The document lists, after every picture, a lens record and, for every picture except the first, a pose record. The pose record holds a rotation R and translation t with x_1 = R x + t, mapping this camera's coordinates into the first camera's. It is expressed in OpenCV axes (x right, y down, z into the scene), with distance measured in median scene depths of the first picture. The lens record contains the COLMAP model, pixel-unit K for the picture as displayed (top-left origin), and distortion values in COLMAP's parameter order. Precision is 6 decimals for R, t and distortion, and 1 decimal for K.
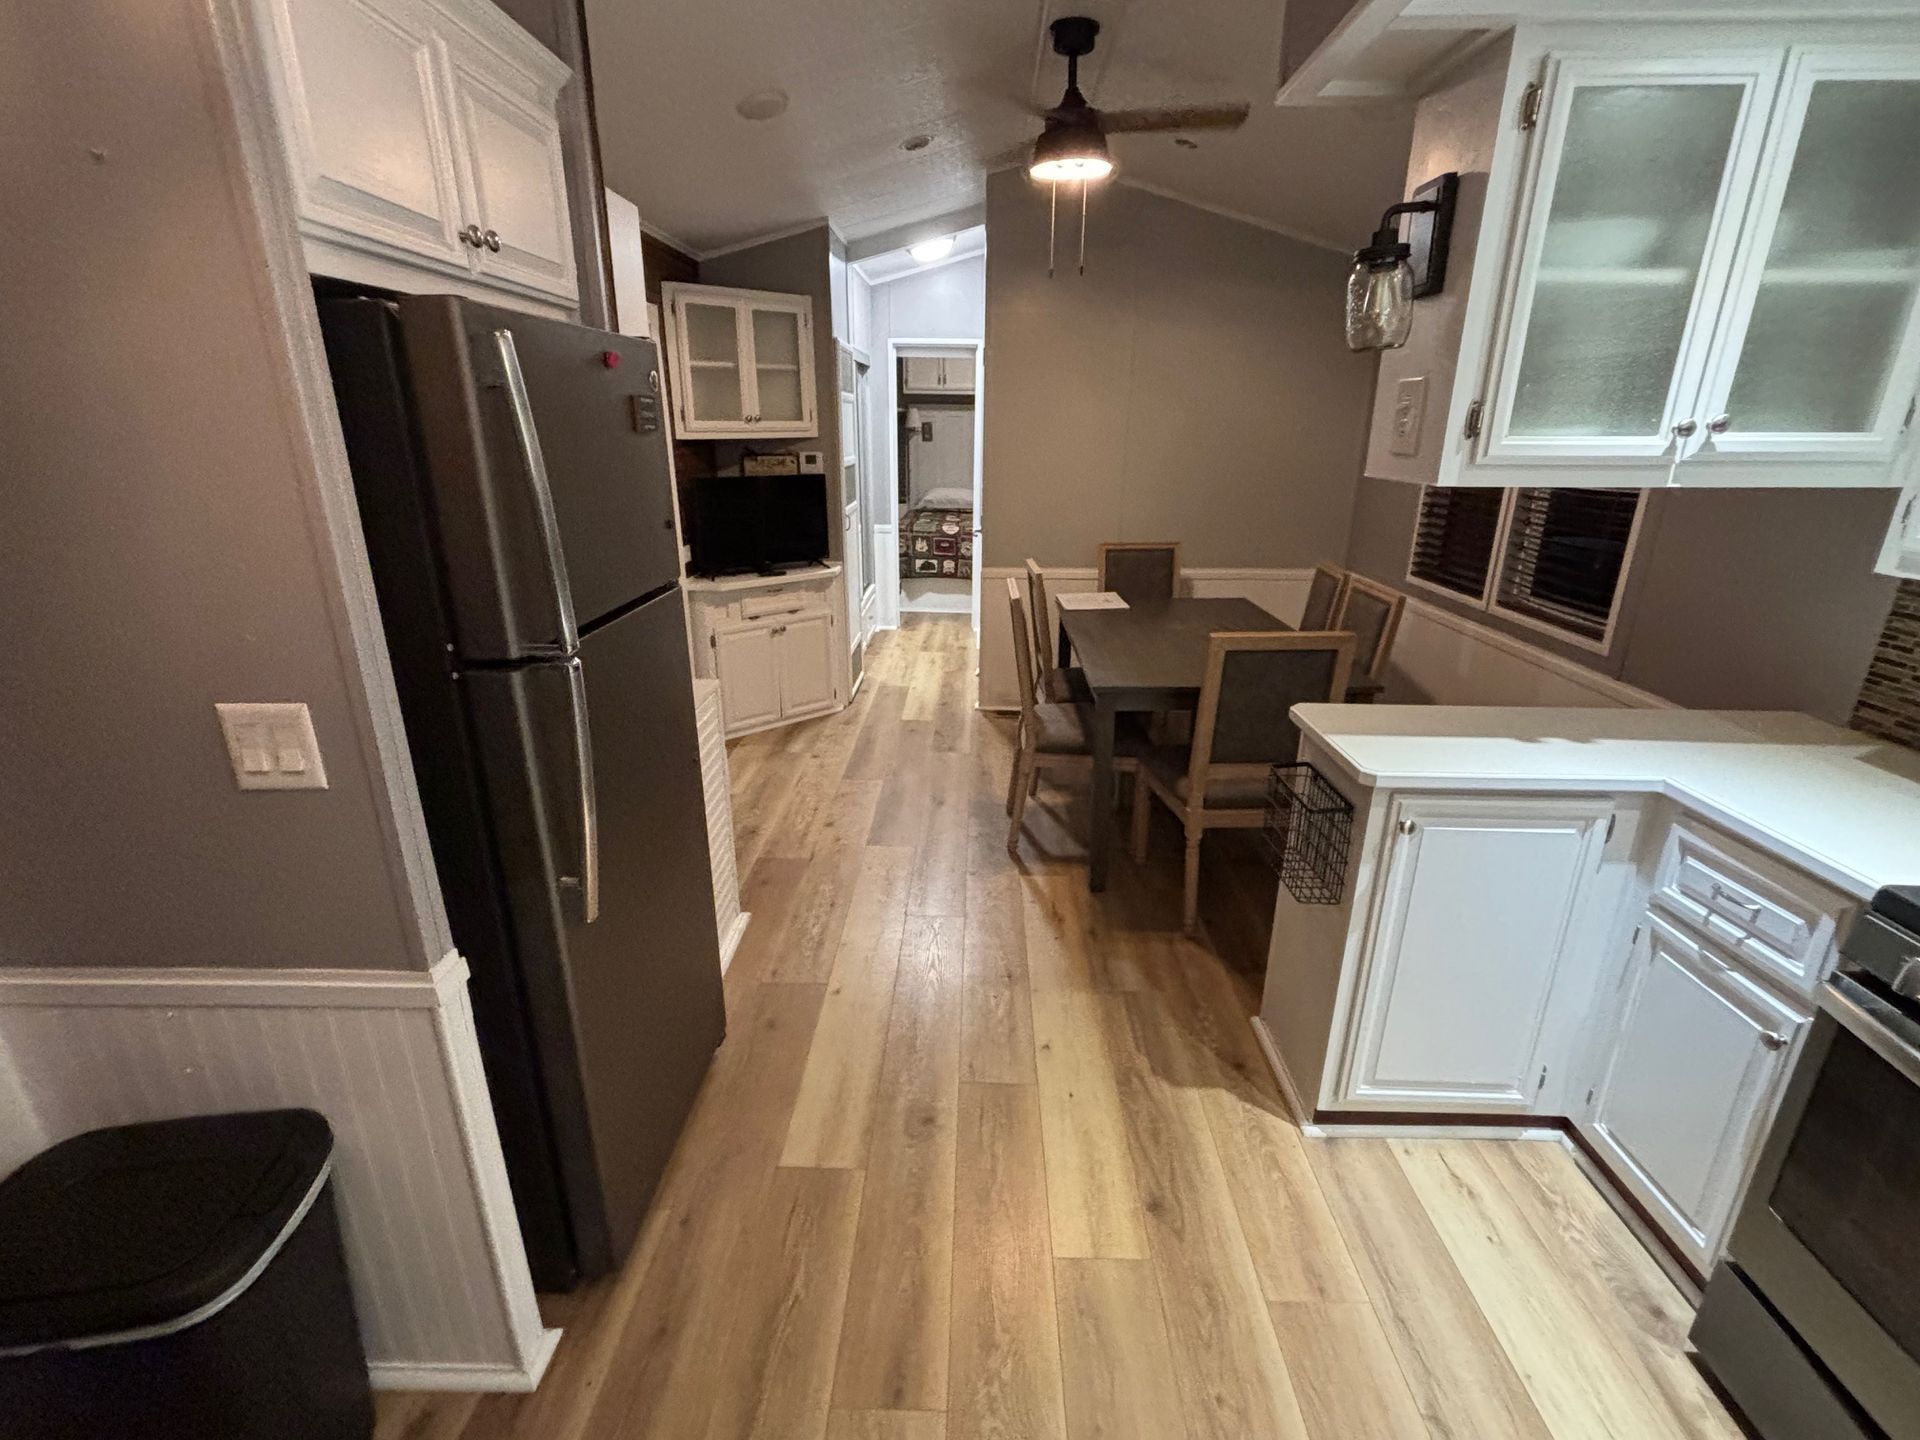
lens RADIAL K [[881.4, 0, 959.9], [0, 881.4, 724.0], [0, 0, 1]] dist [-0.002264, -0.000447]
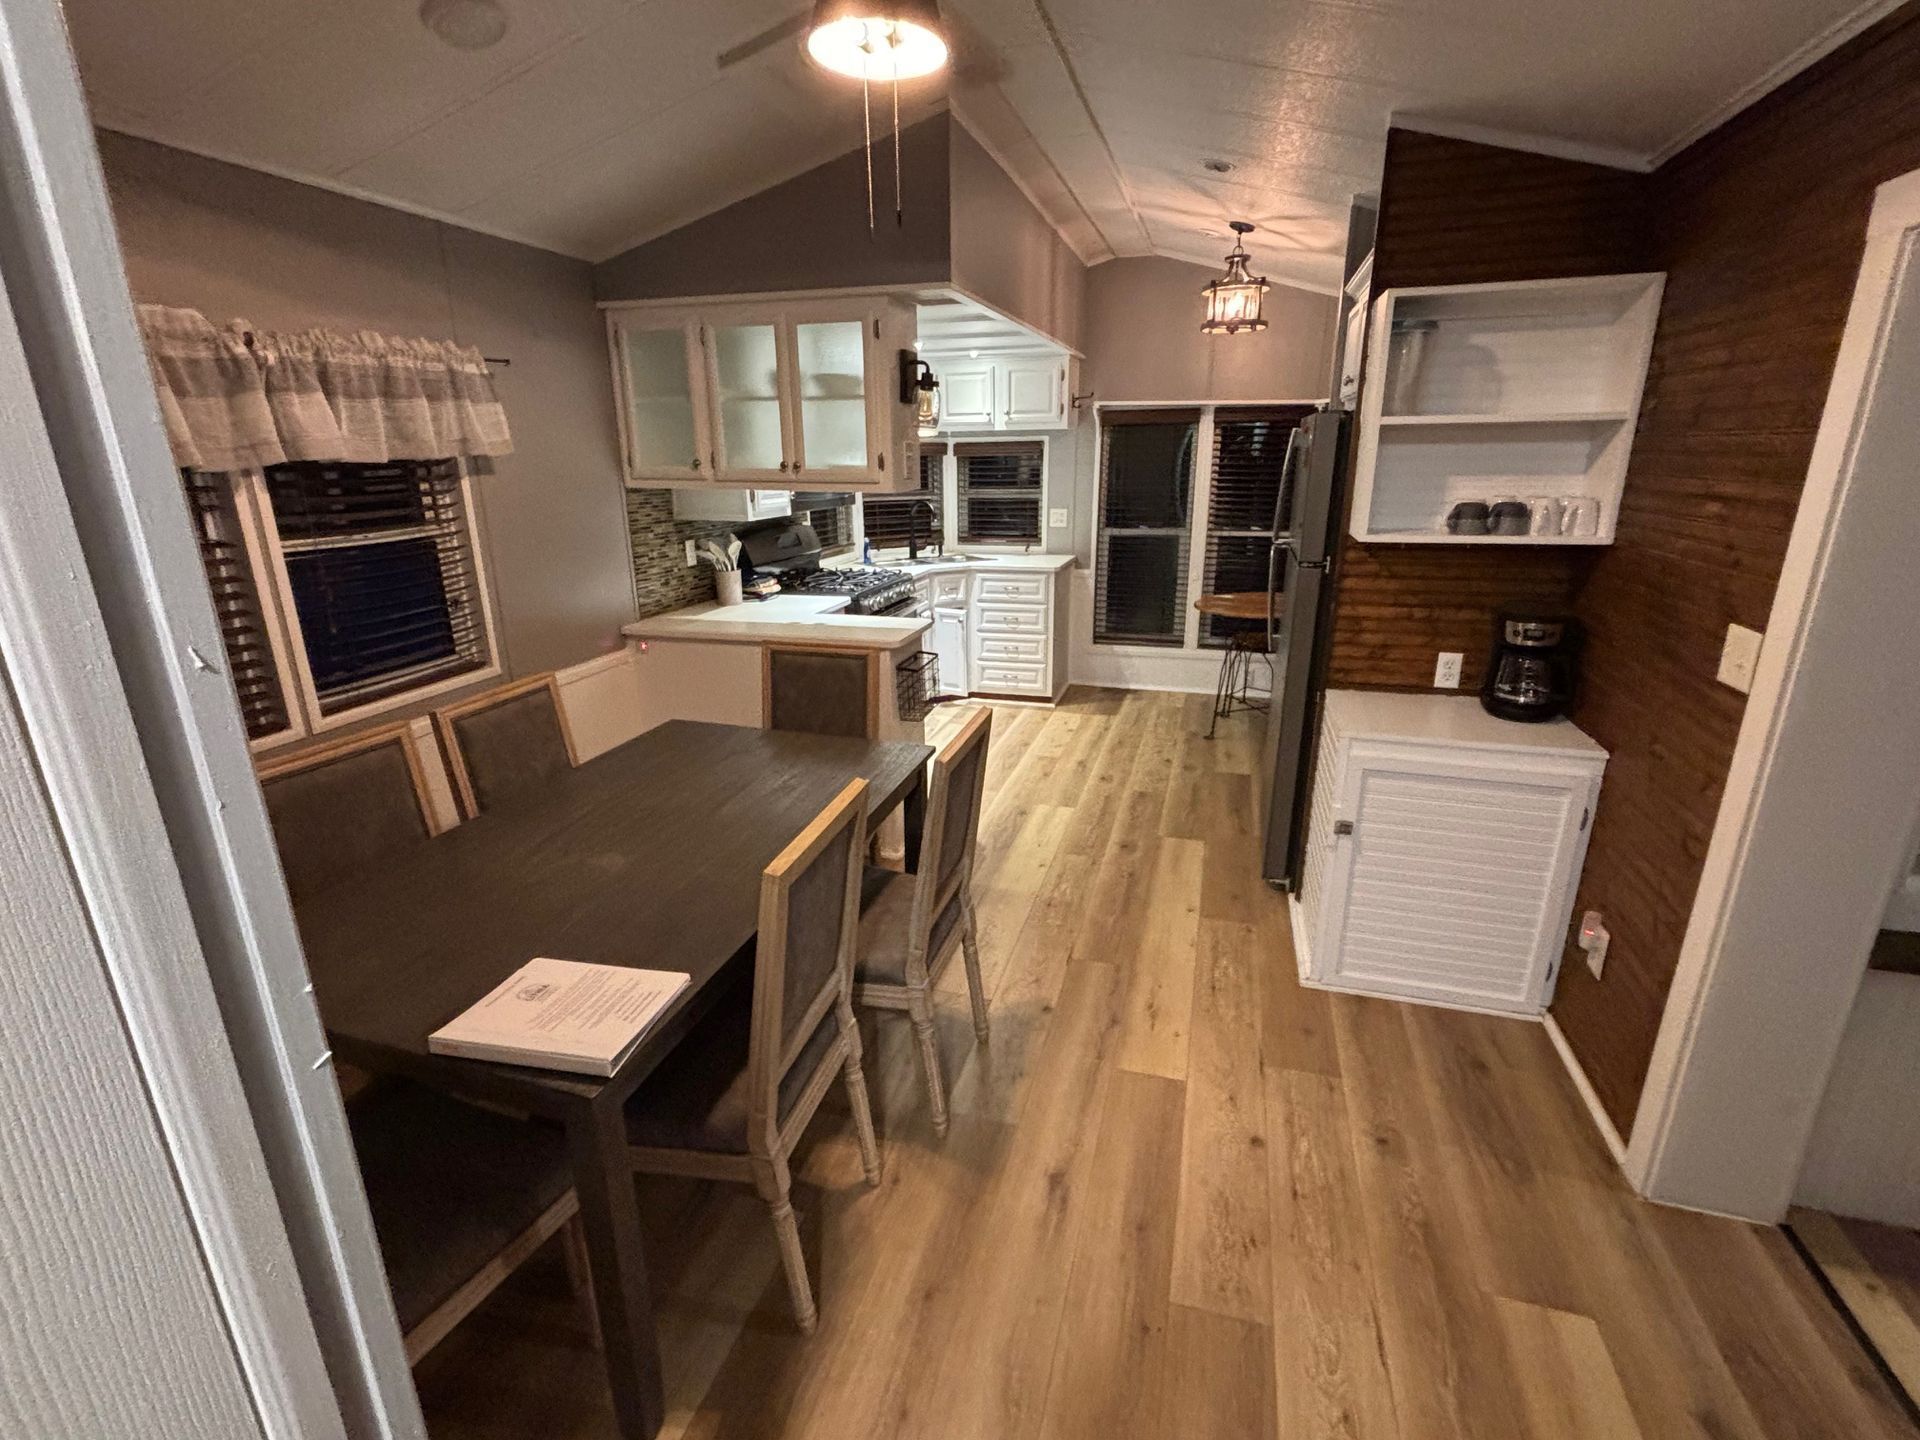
lens RADIAL K [[881.4, 0, 957.2], [0, 881.4, 713.1], [0, 0, 1]] dist [-0.002264, -0.000447]
pose [[-0.964382, -0.072726, 0.254319, -0.142910], [0.091603, 0.810143, 0.579031, -0.819897], [-0.248146, 0.581703, -0.774626, 2.283650]]
